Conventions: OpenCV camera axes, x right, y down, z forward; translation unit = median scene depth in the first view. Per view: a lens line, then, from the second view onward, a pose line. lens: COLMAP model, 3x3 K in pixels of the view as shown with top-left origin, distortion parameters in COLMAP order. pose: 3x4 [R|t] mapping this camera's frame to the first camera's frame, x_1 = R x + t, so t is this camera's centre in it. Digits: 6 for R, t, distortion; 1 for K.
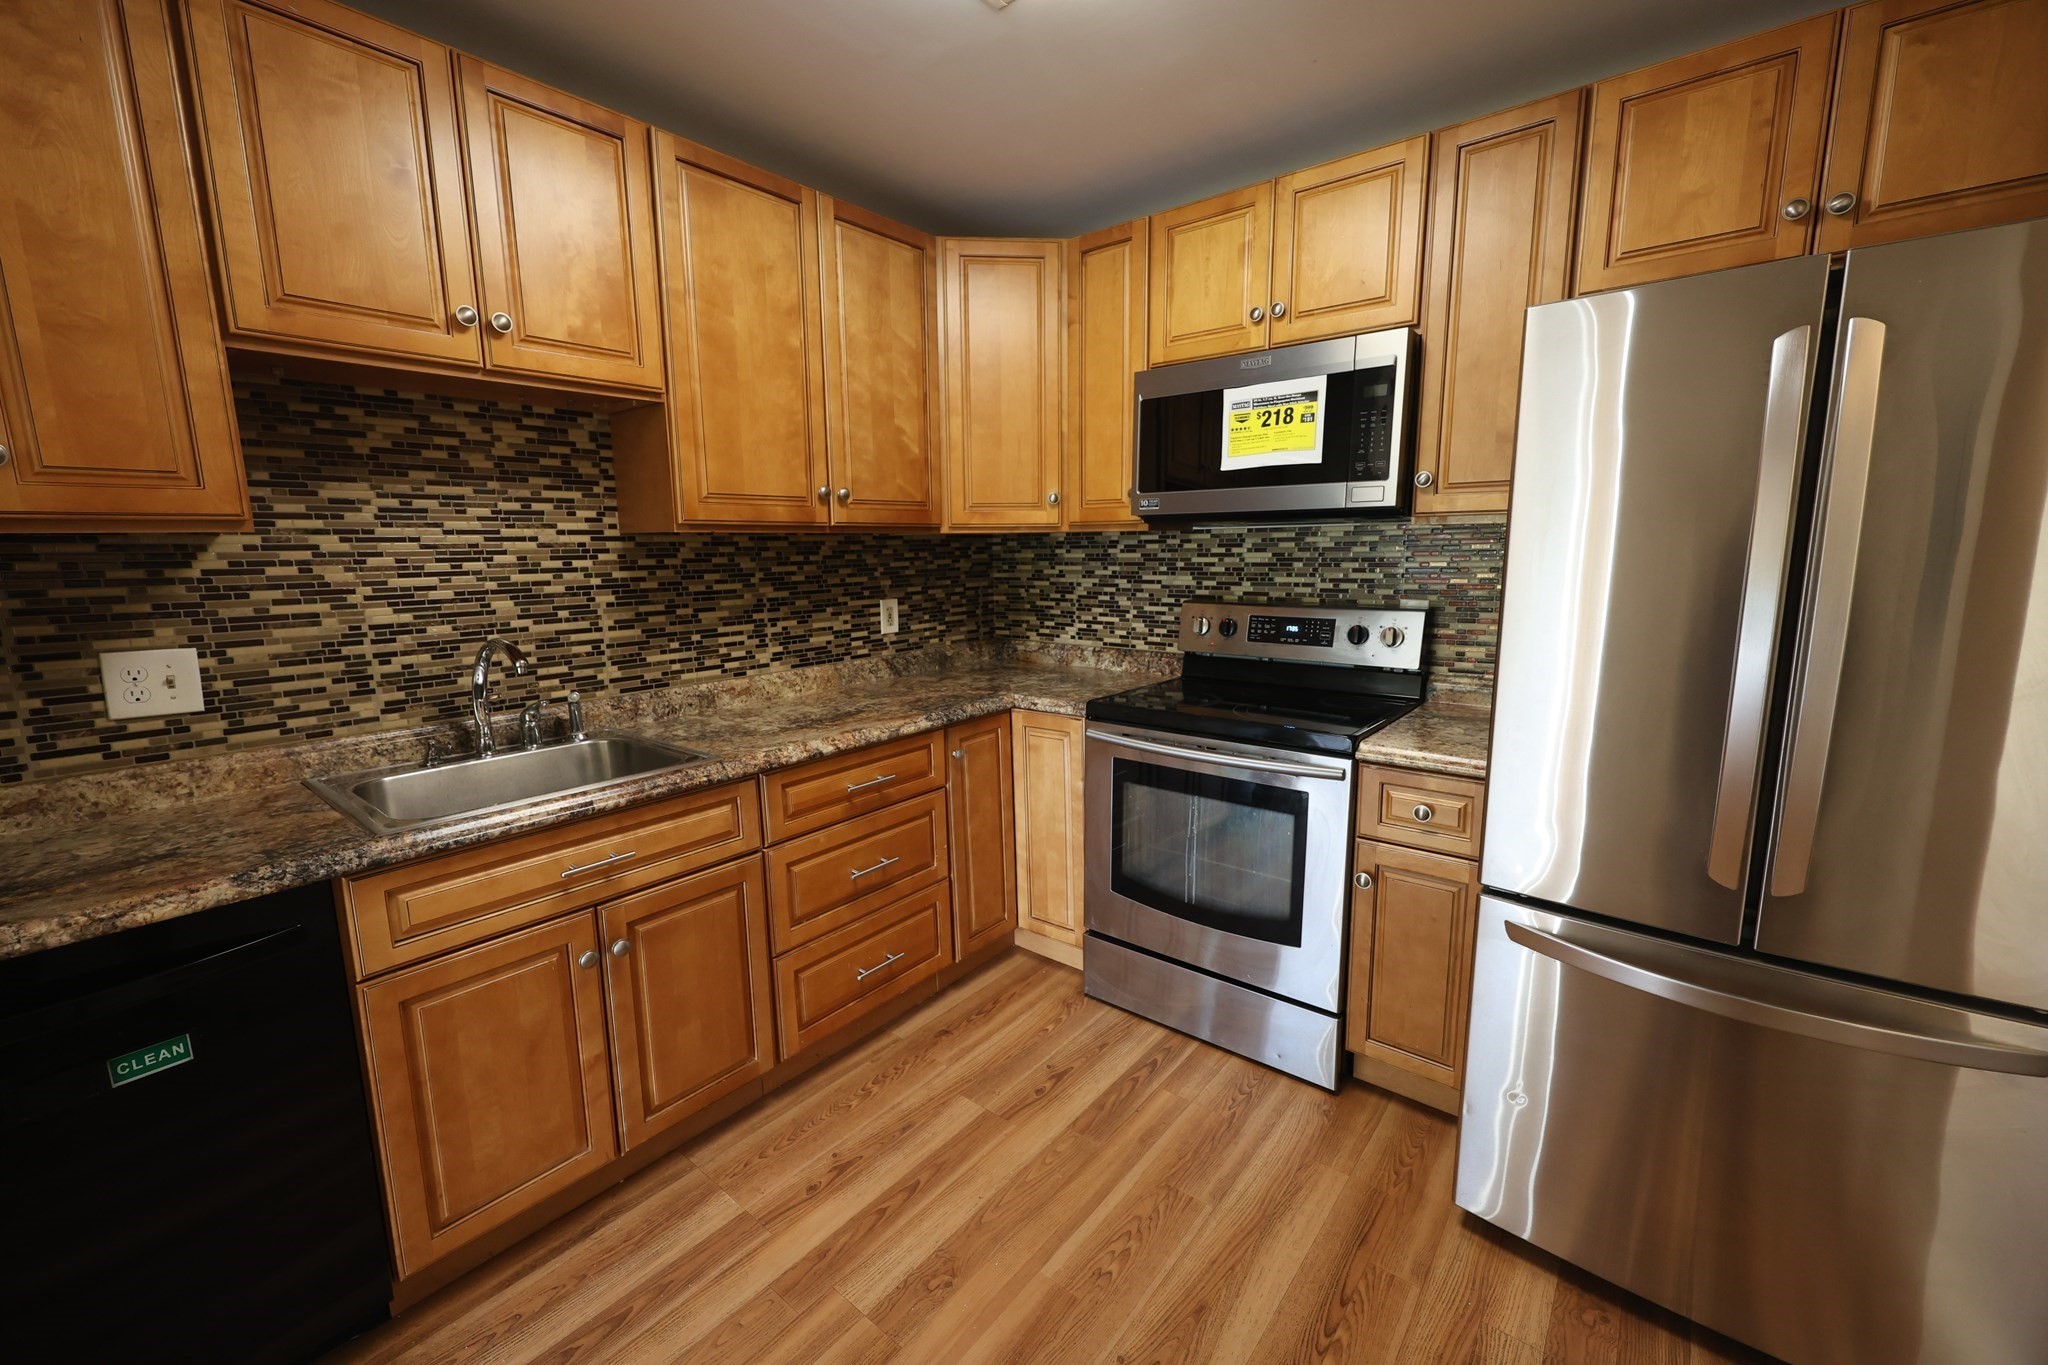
lens RADIAL K [[822.0, 0, 1023.6], [0, 822.0, 676.2], [0, 0, 1]] dist [0.000301, -0.000038]
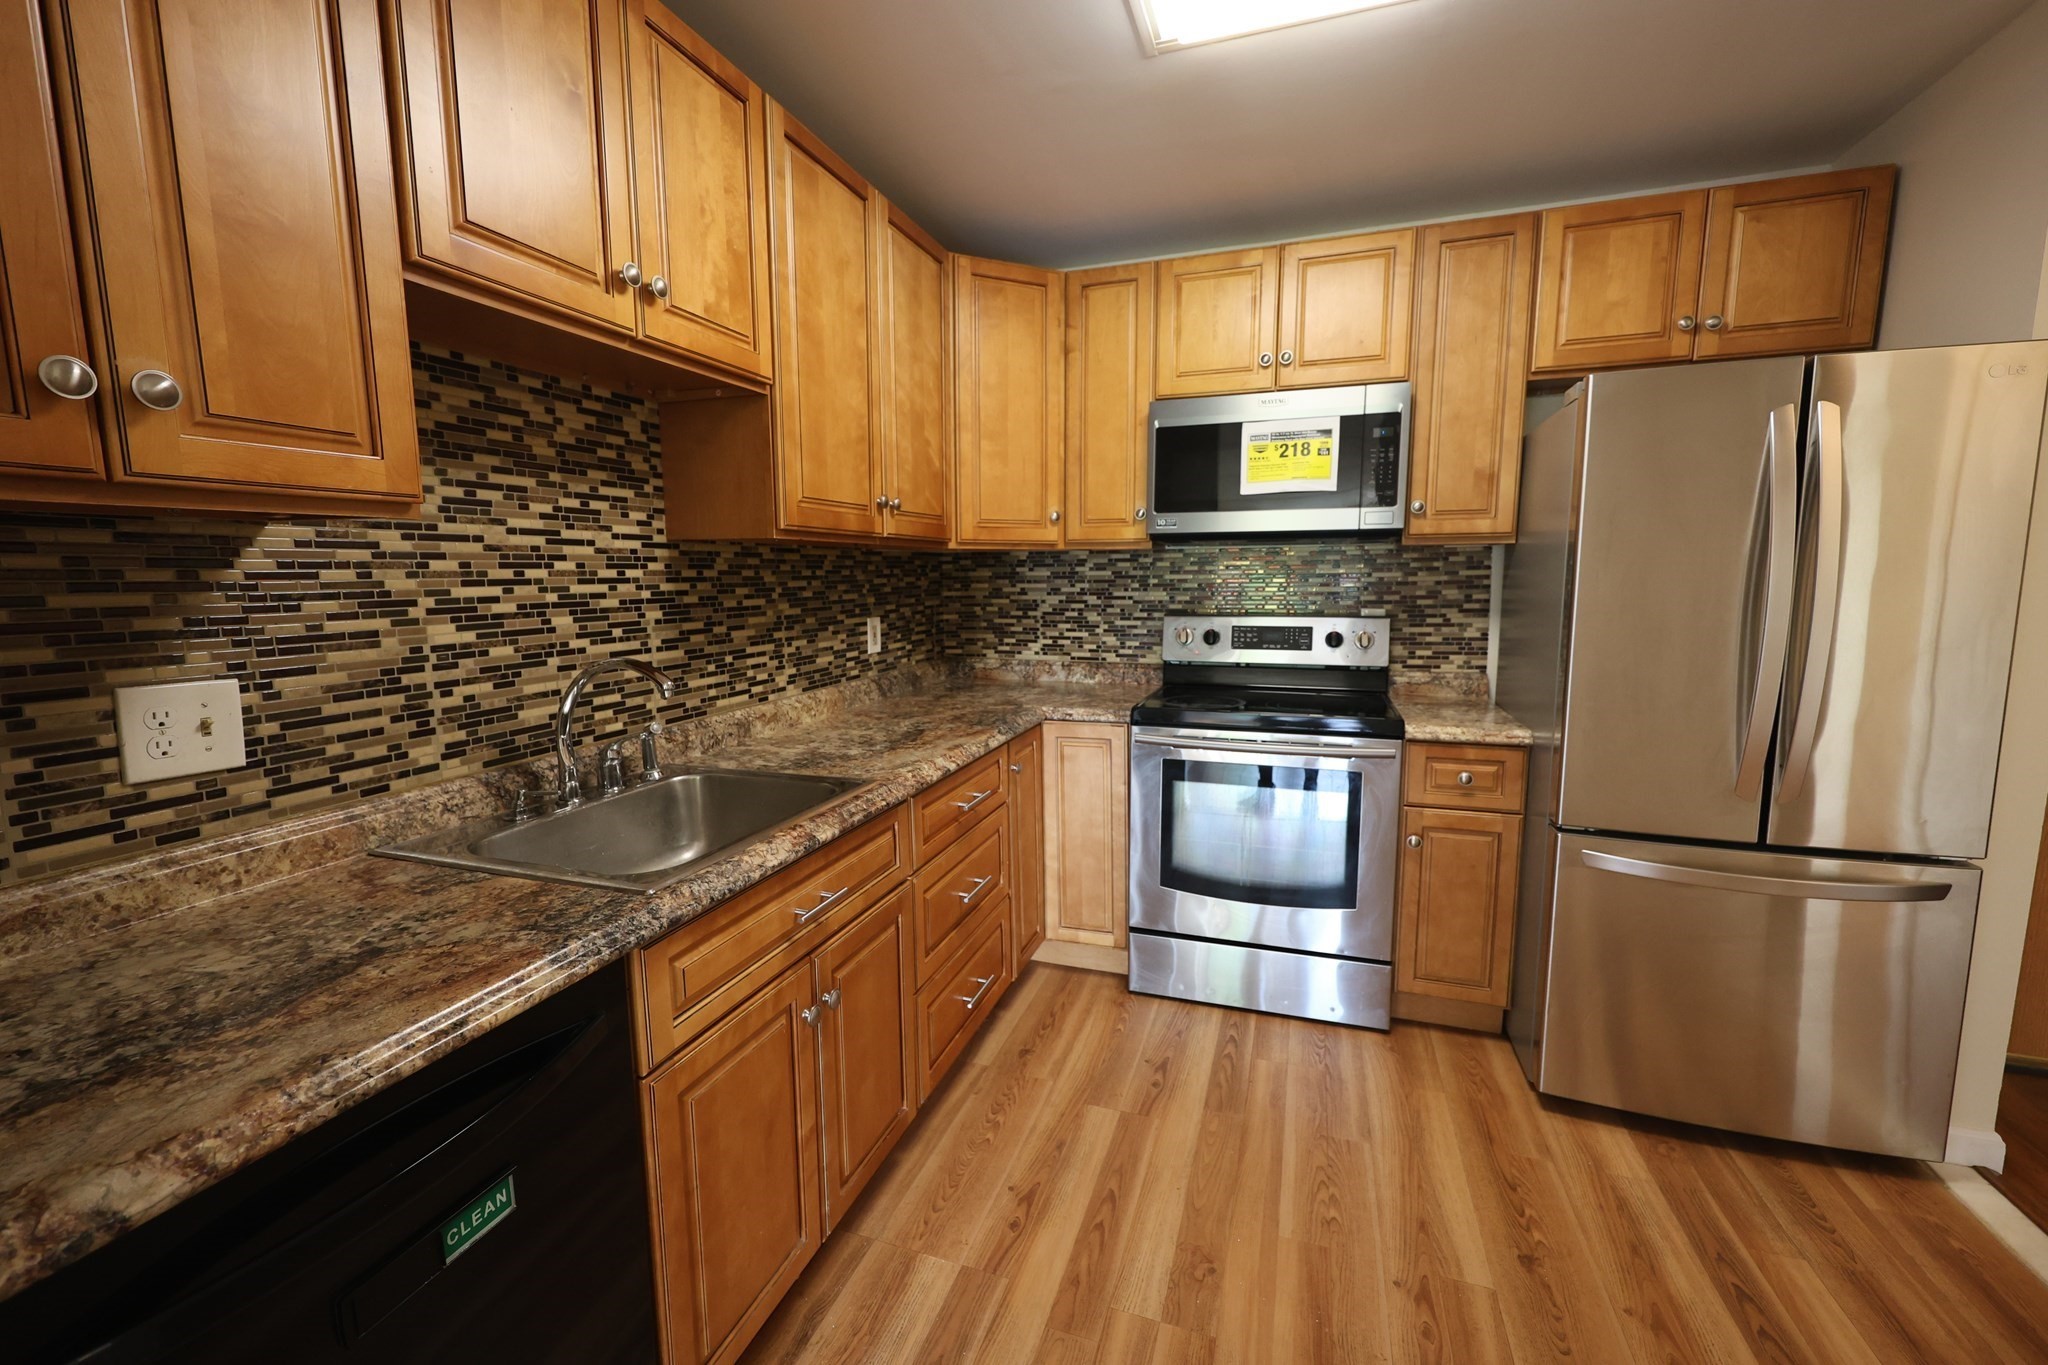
lens RADIAL K [[822.0, 0, 1023.6], [0, 822.0, 676.2], [0, 0, 1]] dist [0.000301, -0.000038]
pose [[0.939045, -0.037674, 0.341723, -0.503667], [0.050188, 0.998351, -0.027850, 0.015272], [-0.340110, 0.043303, 0.939388, 0.070959]]
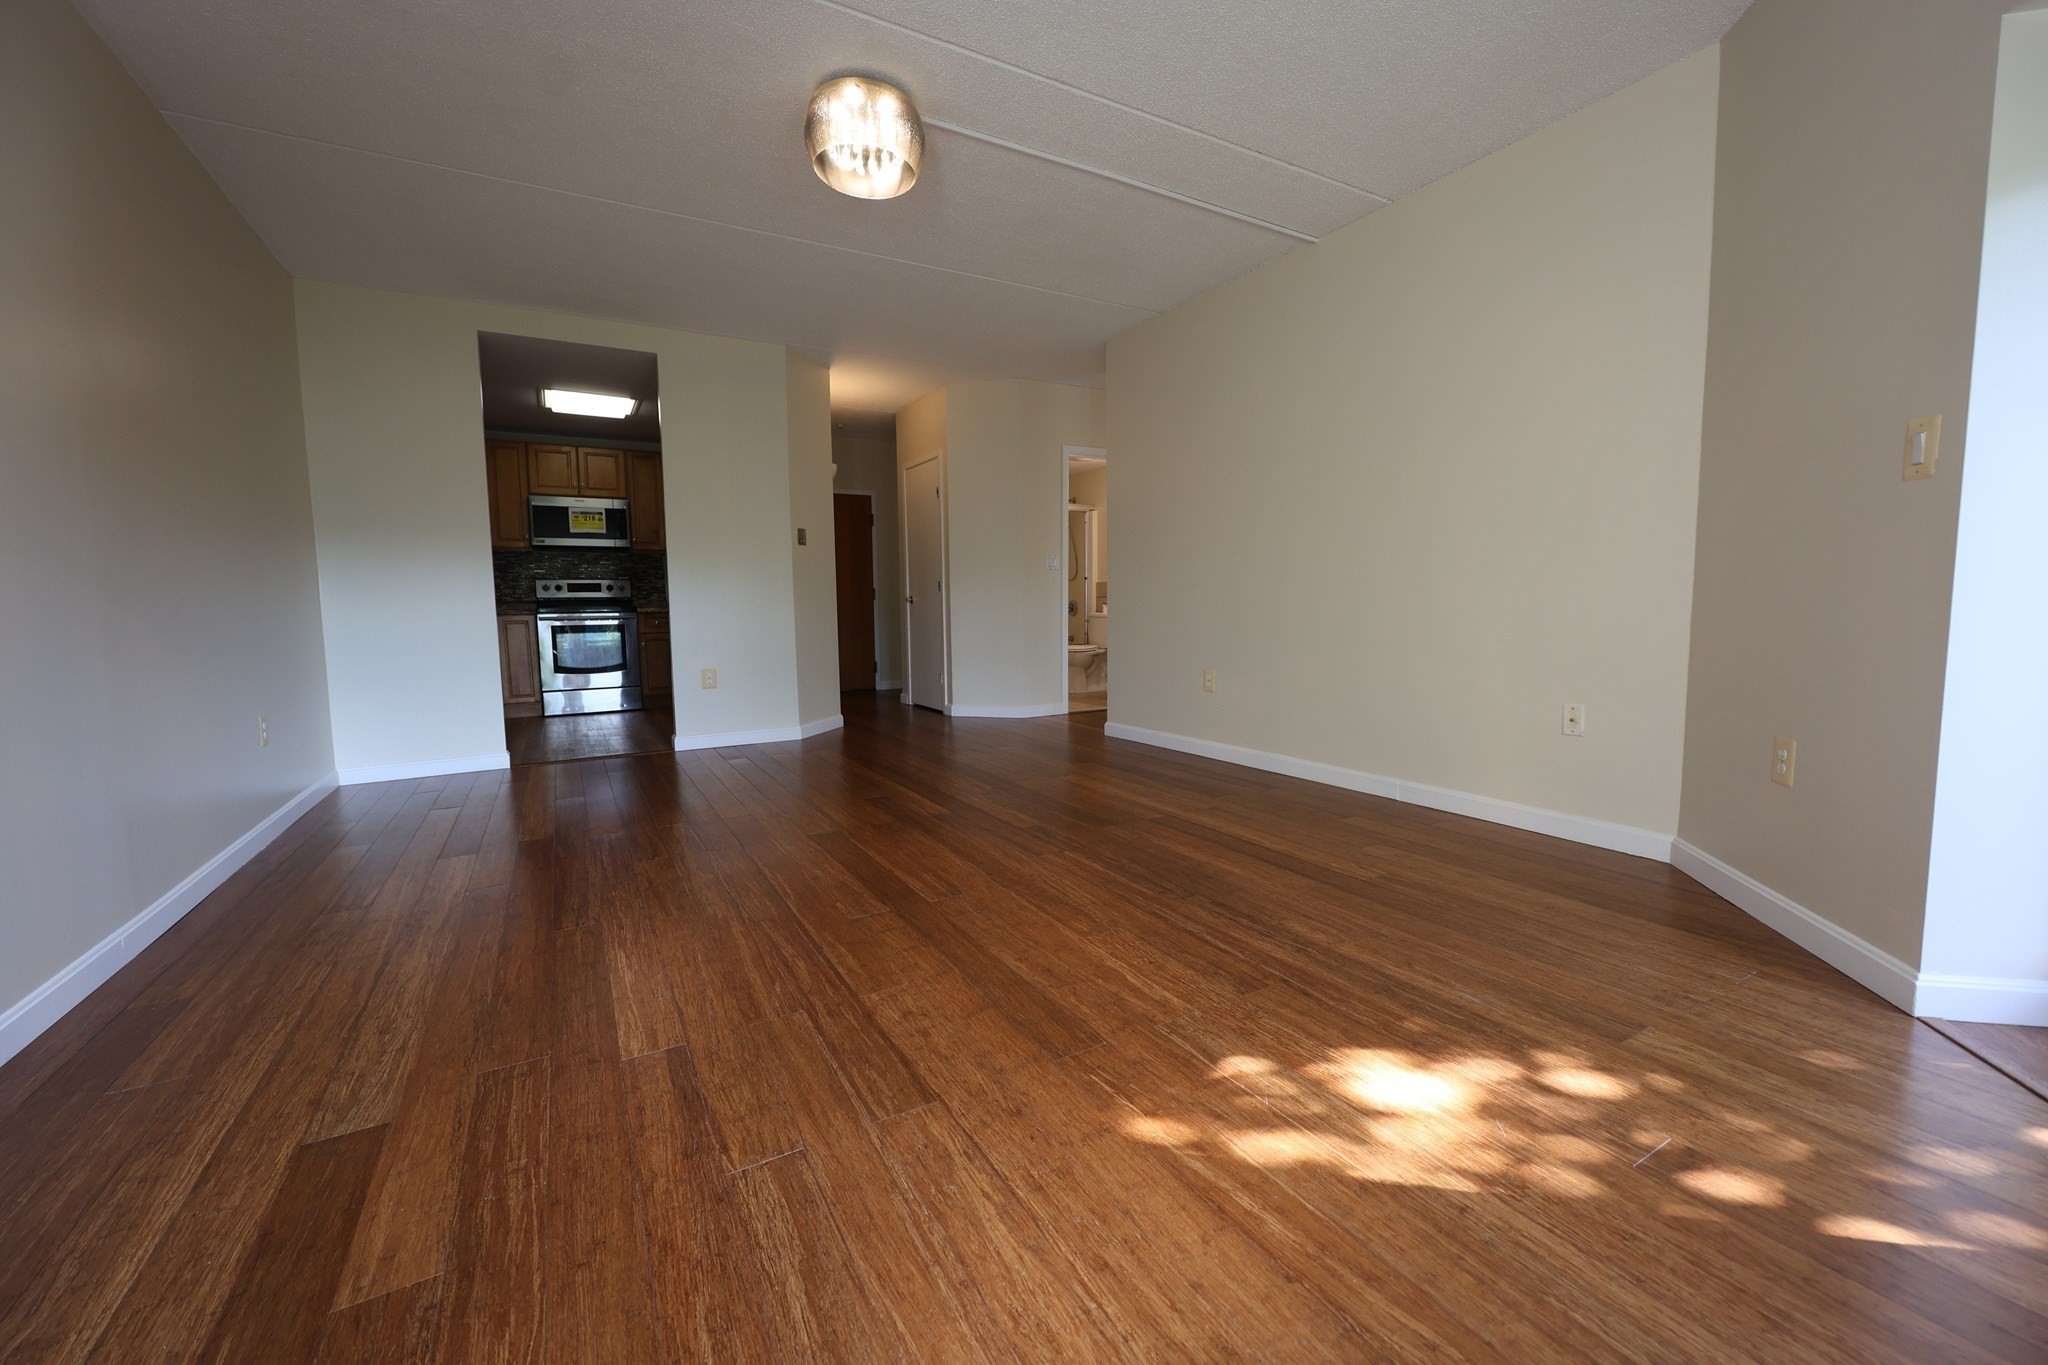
lens RADIAL K [[822.0, 0, 1023.6], [0, 822.0, 676.2], [0, 0, 1]] dist [0.000301, -0.000038]
pose [[0.360804, -0.079161, 0.929276, -2.450581], [0.157035, 0.987322, 0.023134, 0.573284], [-0.919326, 0.137582, 0.368661, -1.952639]]
